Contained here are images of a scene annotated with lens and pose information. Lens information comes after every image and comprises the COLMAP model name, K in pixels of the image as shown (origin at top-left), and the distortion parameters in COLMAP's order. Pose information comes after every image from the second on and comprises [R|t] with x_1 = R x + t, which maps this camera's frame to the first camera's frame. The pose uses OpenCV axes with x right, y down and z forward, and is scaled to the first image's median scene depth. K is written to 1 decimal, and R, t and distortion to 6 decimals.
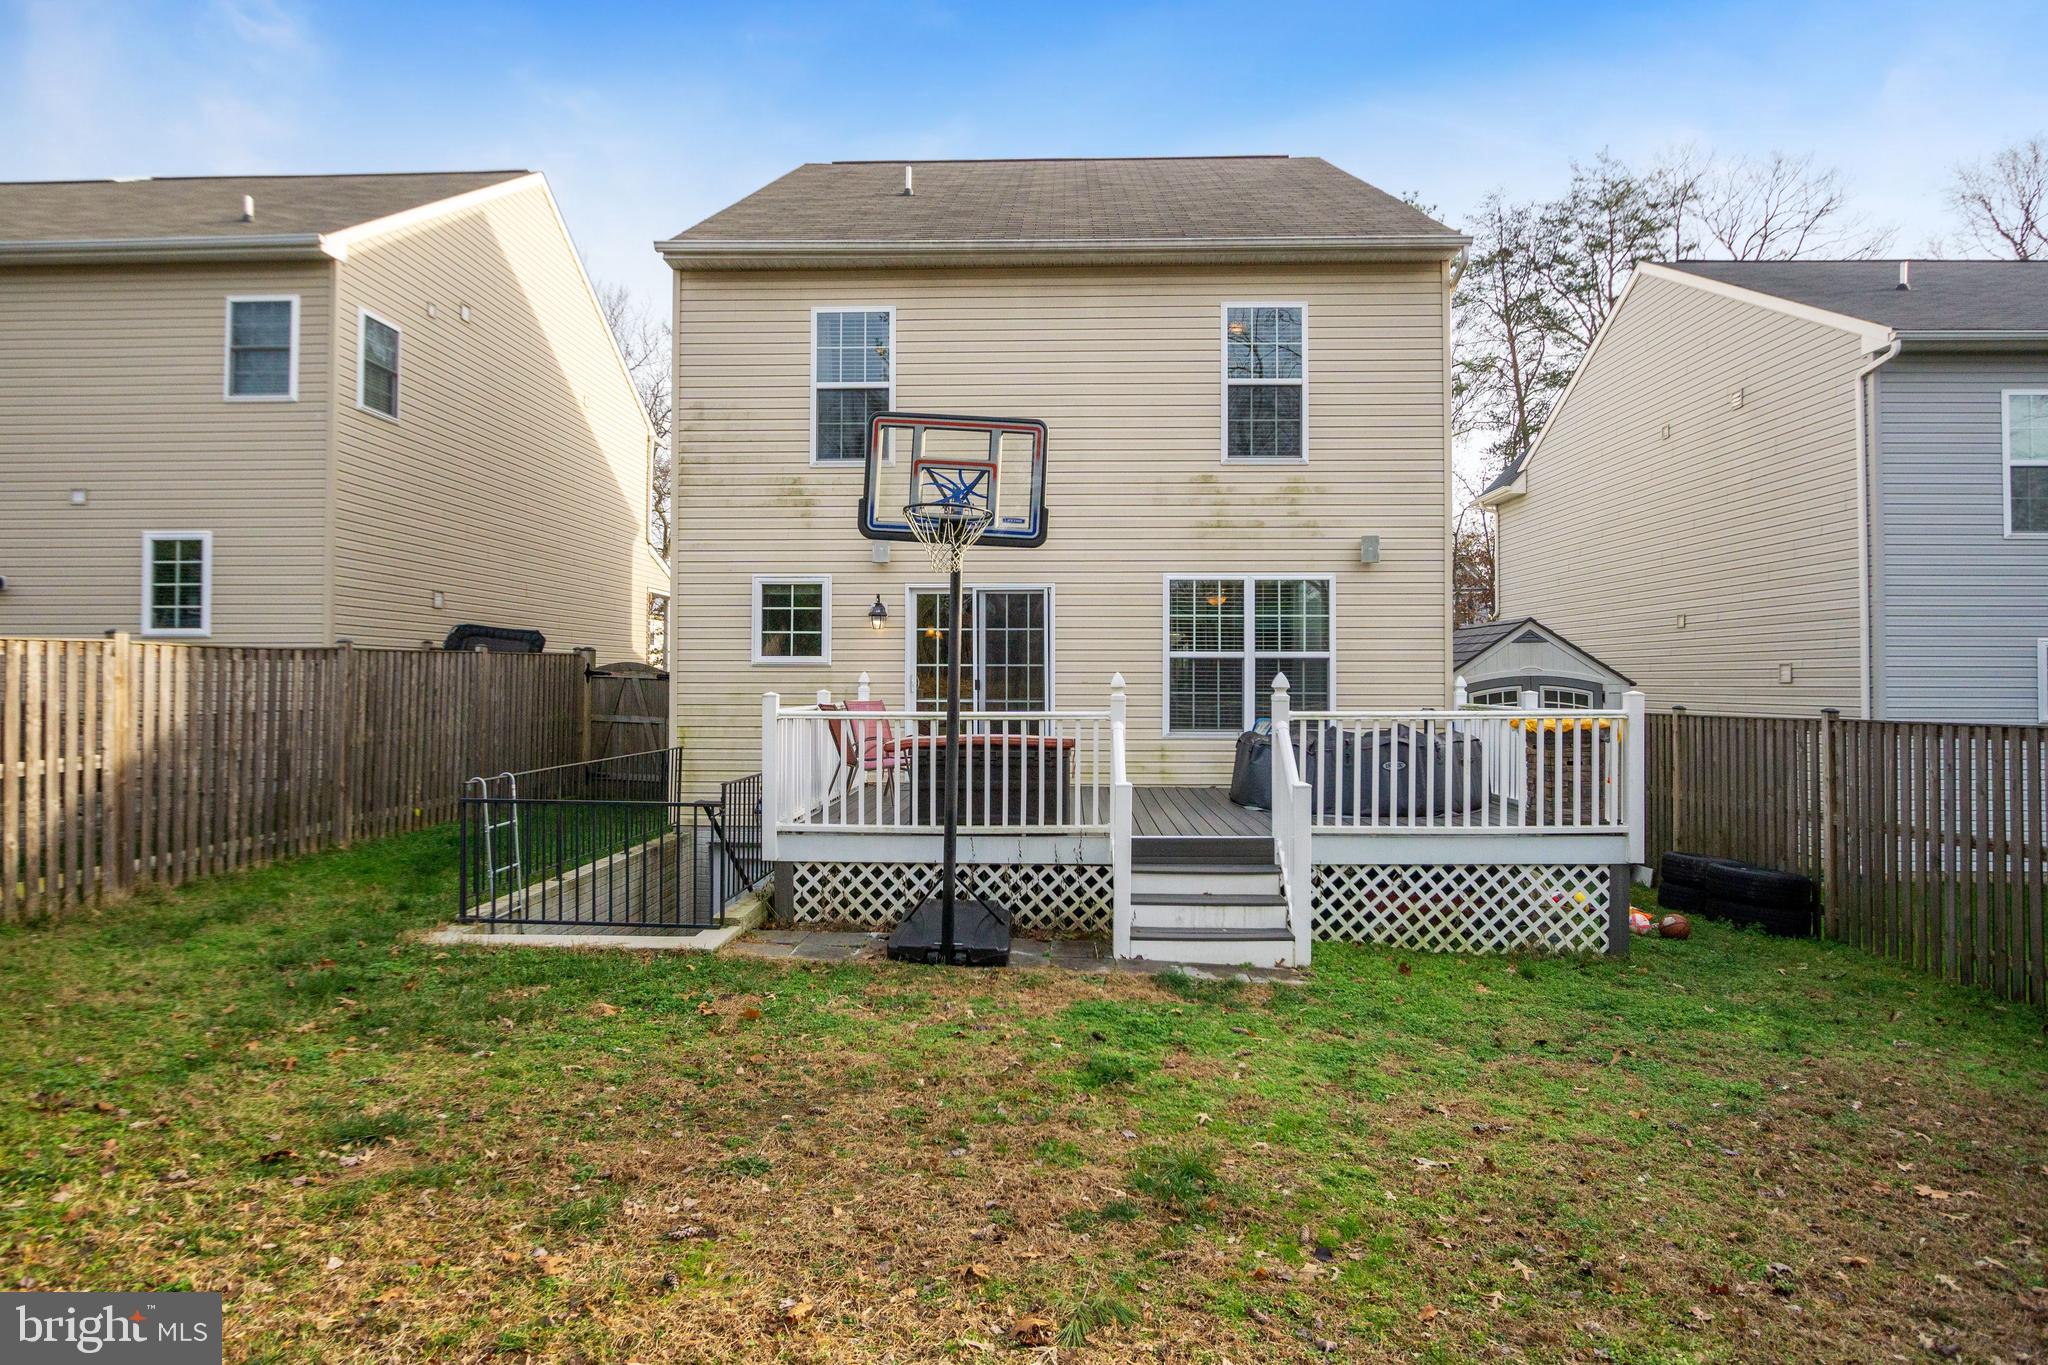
lens RADIAL K [[1149.1, 0, 1024.0], [0, 1149.1, 682.5], [0, 0, 1]] dist [-0.005095, 0.000790]
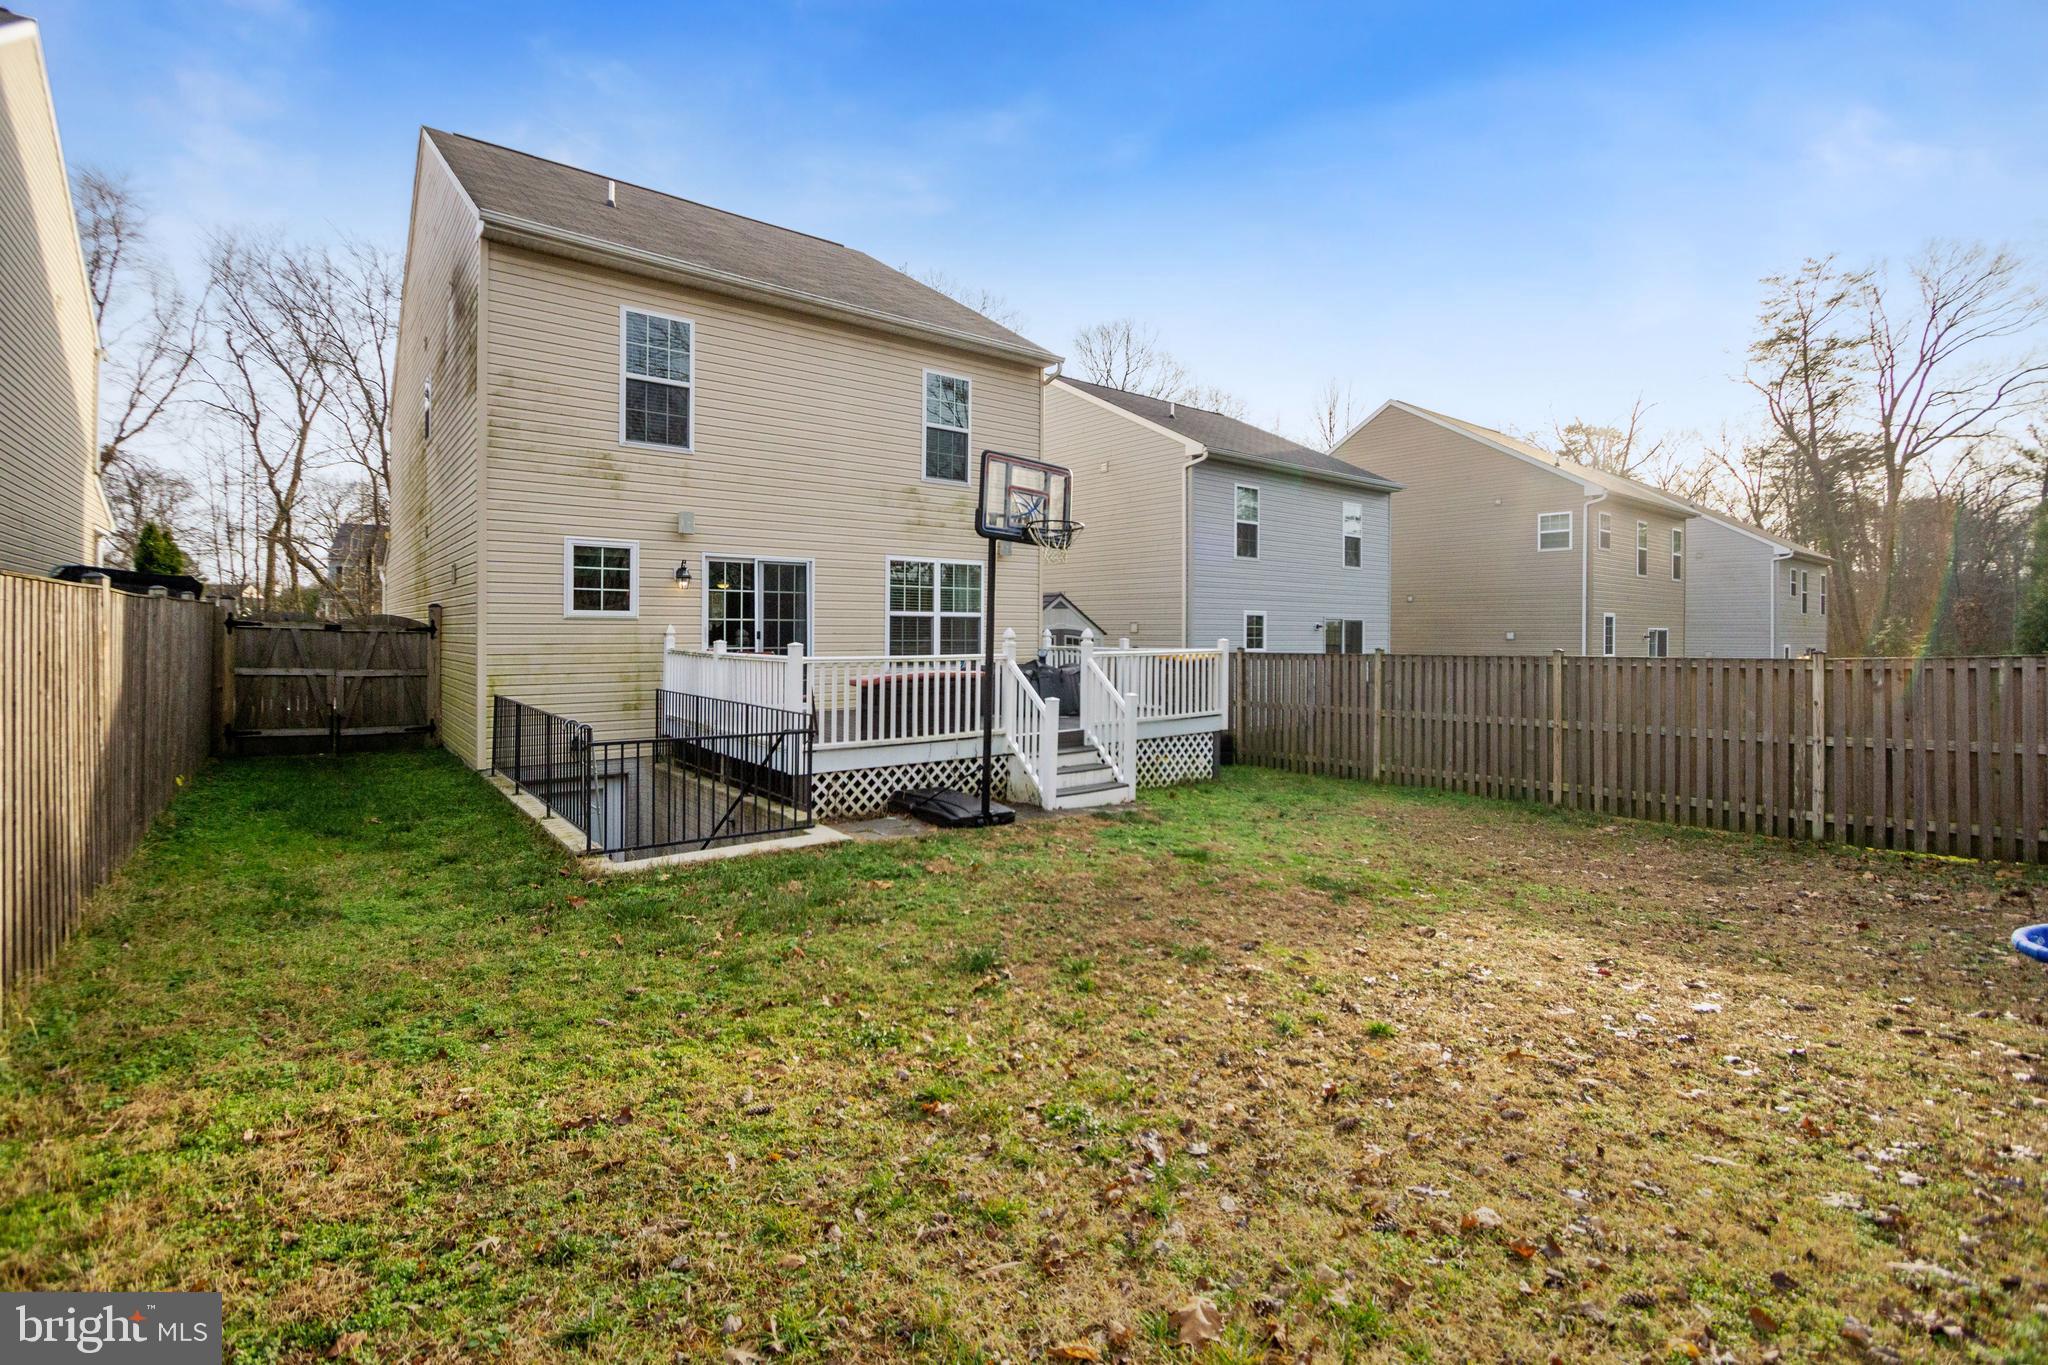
lens RADIAL K [[907.8, 0, 1019.6], [0, 907.8, 645.7], [0, 0, 1]] dist [0.001233, 0.000171]
pose [[0.764096, -0.011210, 0.645005, -0.468908], [-0.000370, 0.999841, 0.017816, -0.004391], [-0.645103, -0.013851, 0.763970, 0.049507]]
